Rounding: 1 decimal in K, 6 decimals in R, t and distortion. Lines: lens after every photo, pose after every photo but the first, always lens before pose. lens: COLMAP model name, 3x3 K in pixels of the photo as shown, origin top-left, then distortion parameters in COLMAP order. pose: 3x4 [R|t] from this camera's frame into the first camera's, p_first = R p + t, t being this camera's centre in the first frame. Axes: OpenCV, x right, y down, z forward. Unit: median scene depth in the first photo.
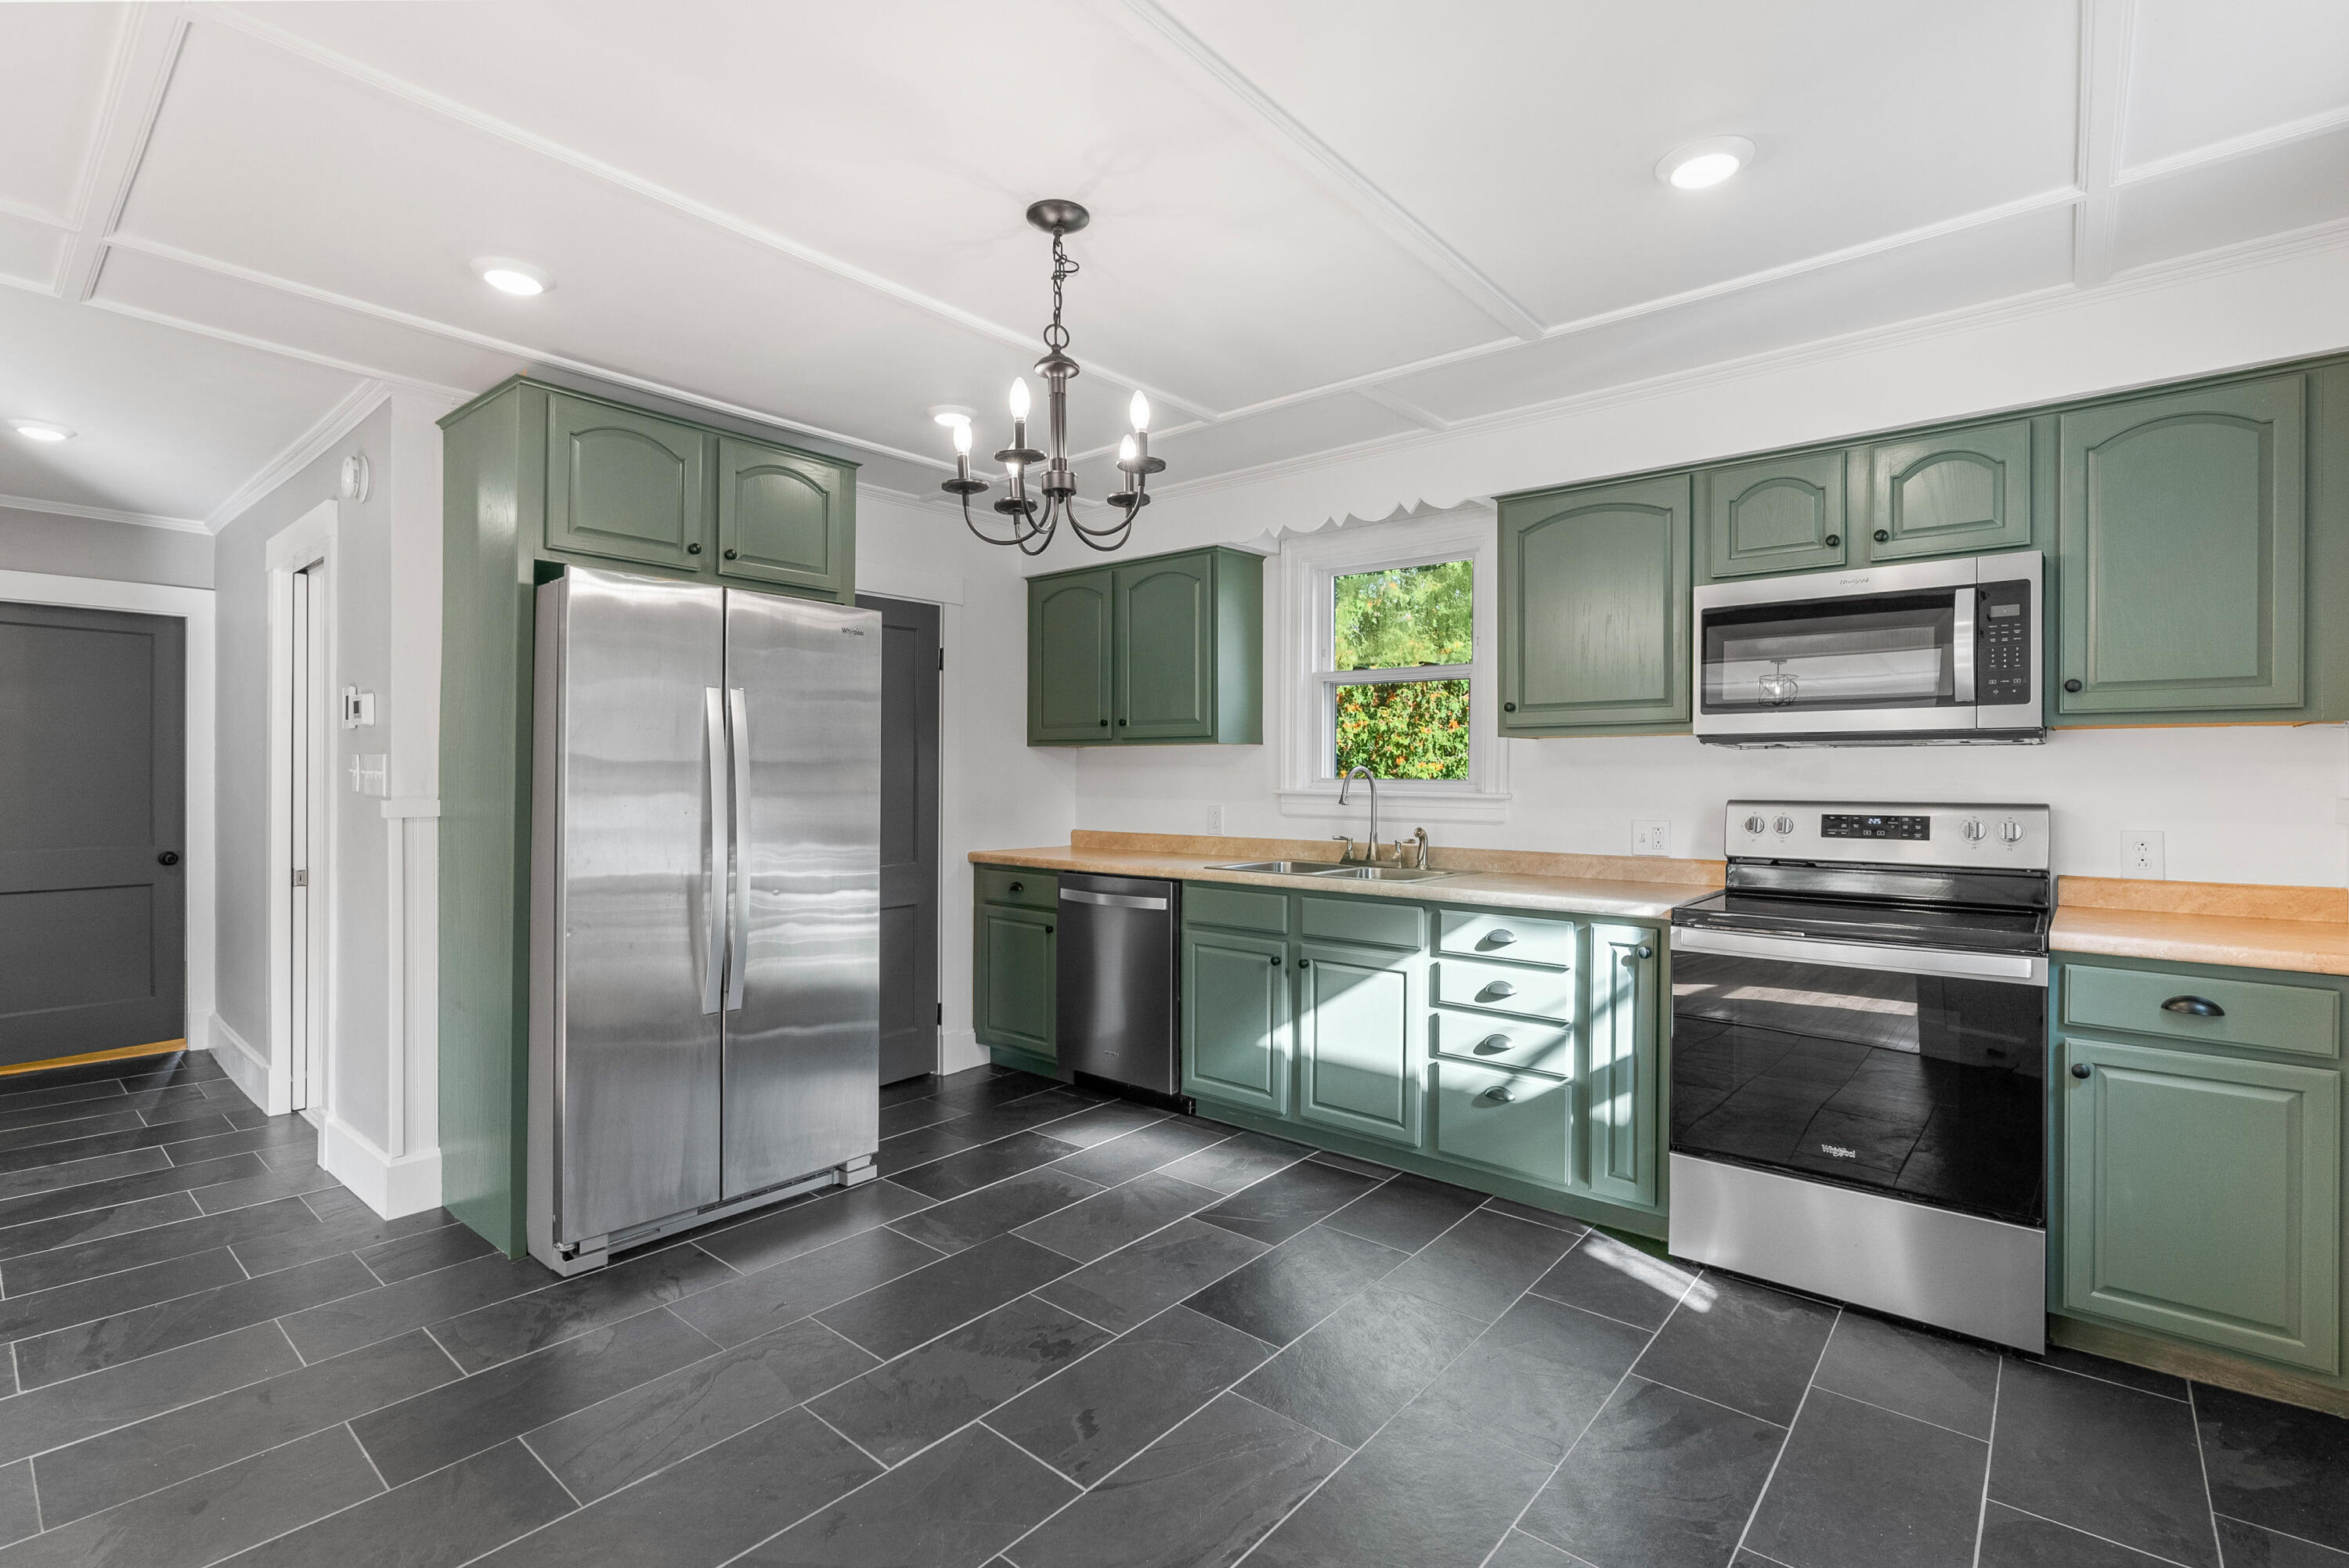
lens RADIAL K [[1064.2, 0, 1183.6], [0, 1064.2, 785.8], [0, 0, 1]] dist [-0.015403, 0.005791]
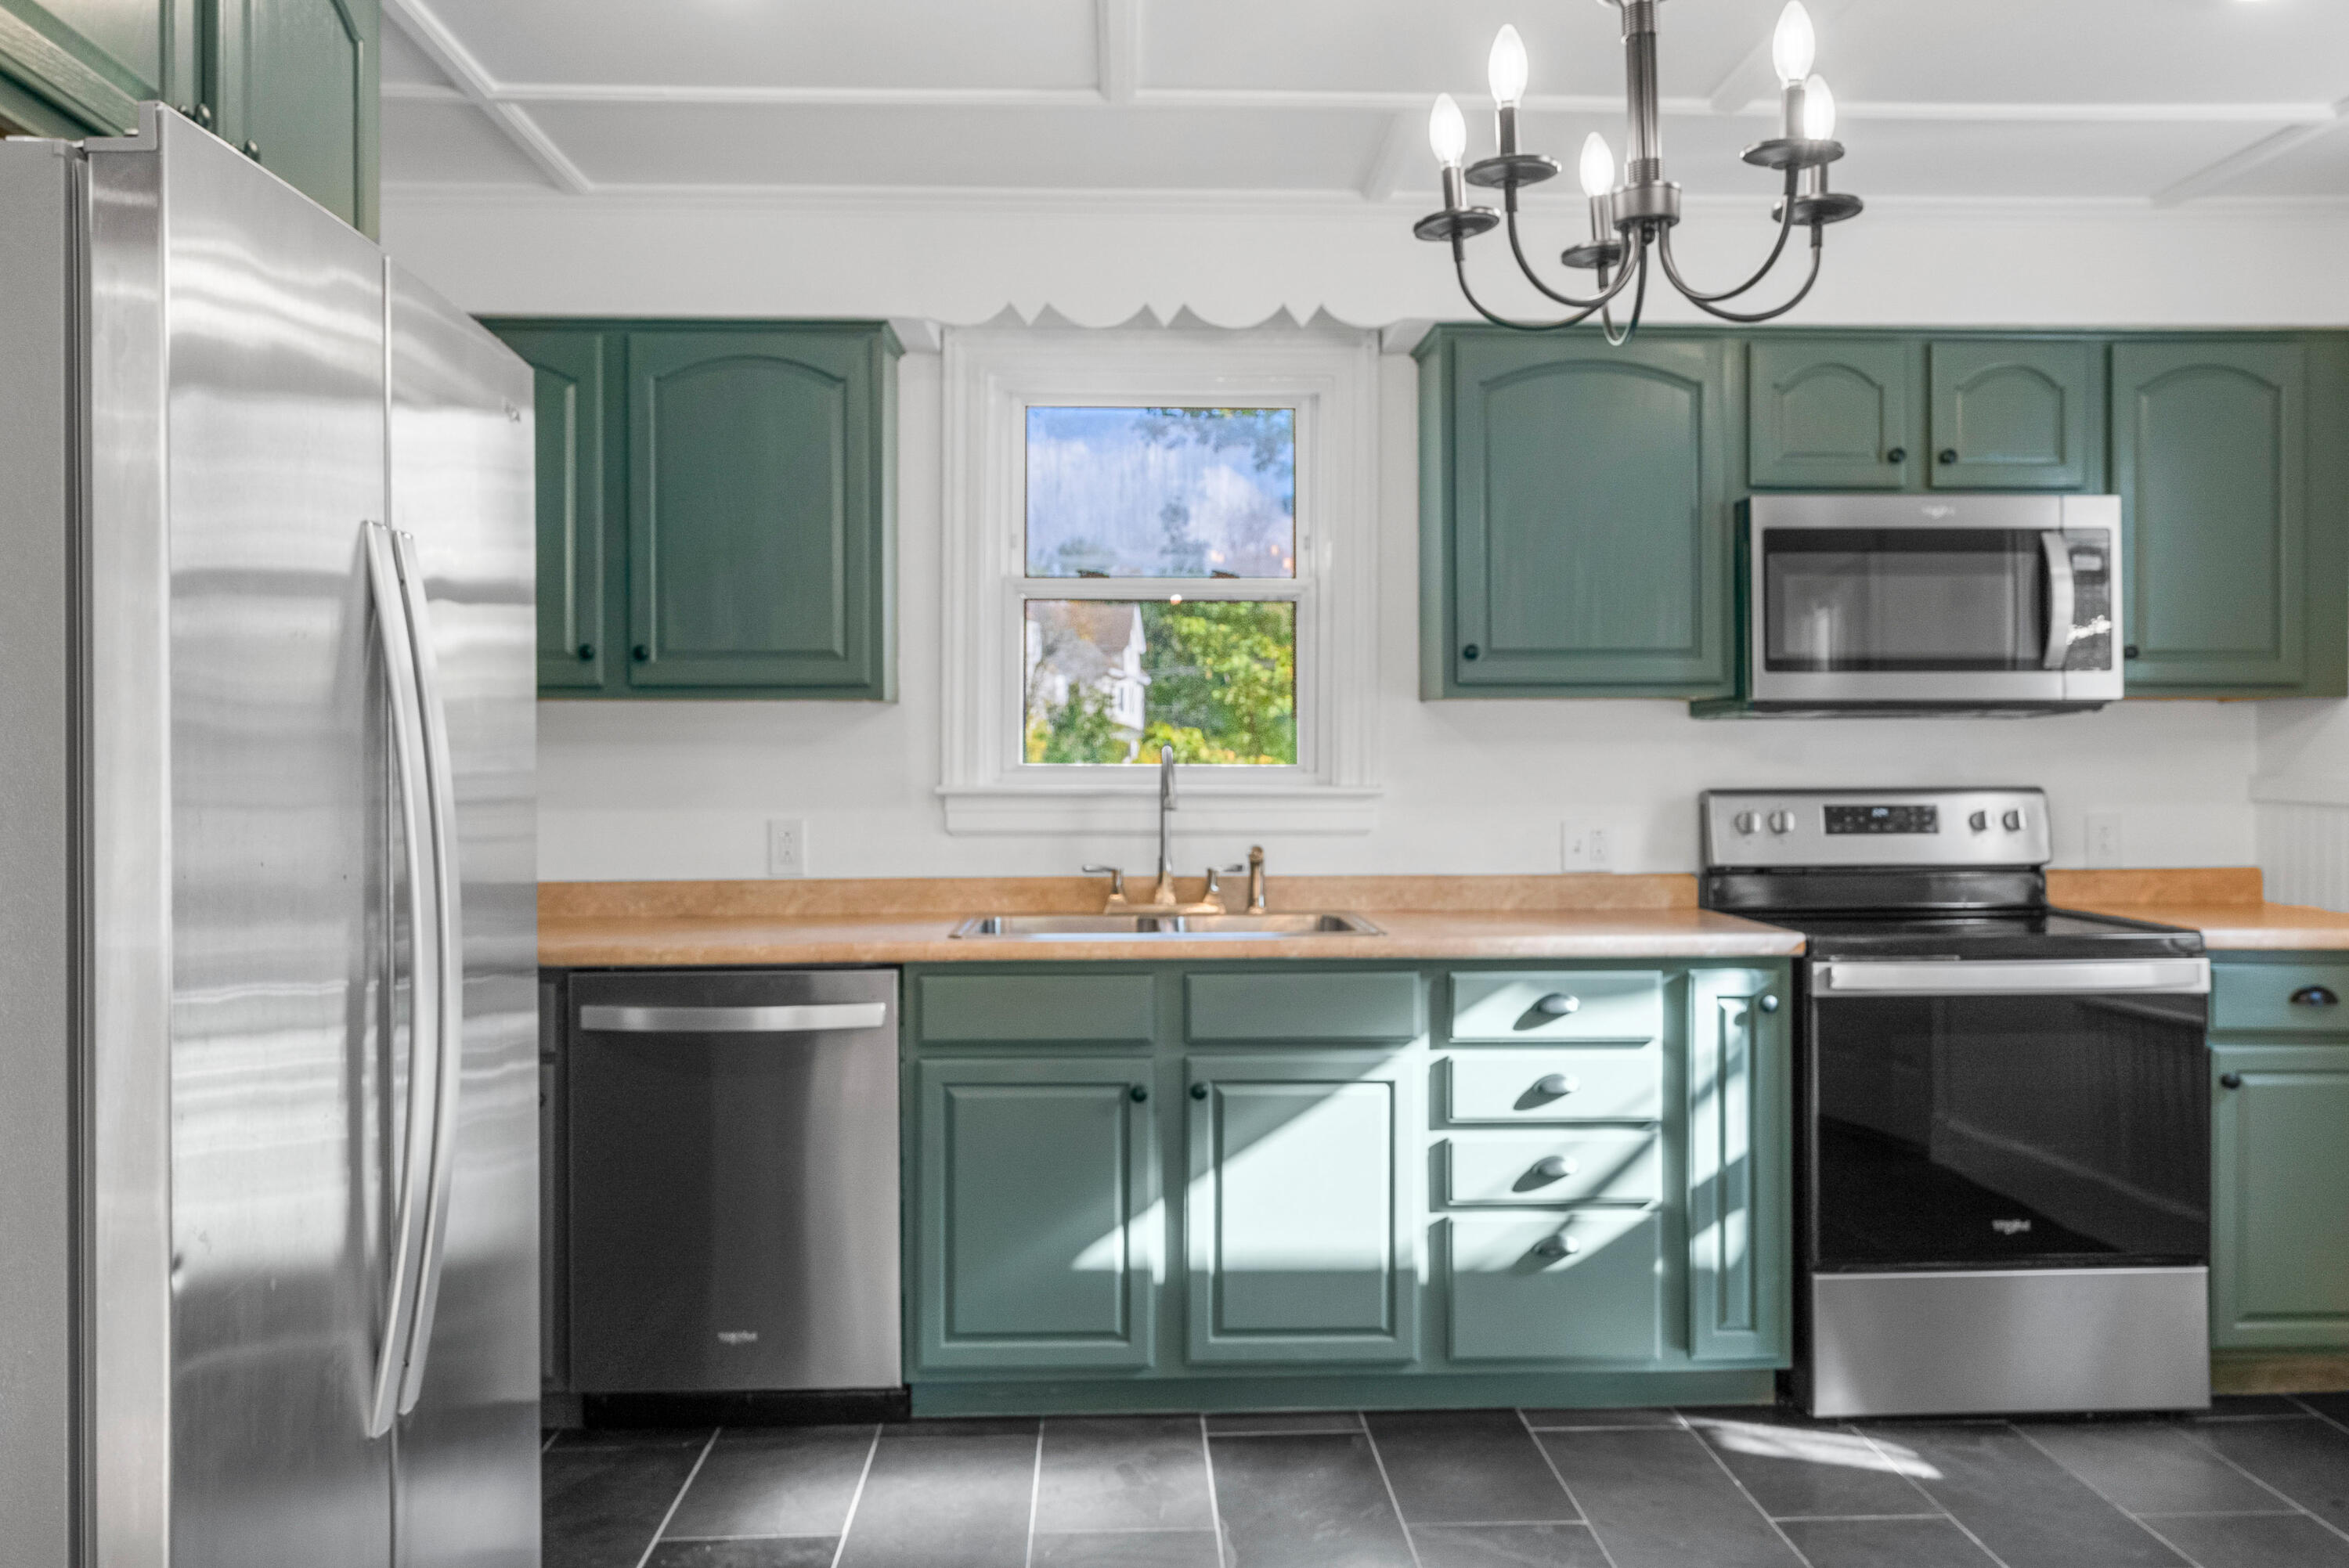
lens RADIAL K [[1778.1, 0, 1179.4], [0, 1778.1, 760.7], [0, 0, 1]] dist [-0.010620, 0.013231]
pose [[0.743640, -0.006118, 0.668552, -0.599045], [0.012660, 0.999908, -0.004933, -0.005049], [-0.668460, 0.012132, 0.743649, 0.341209]]
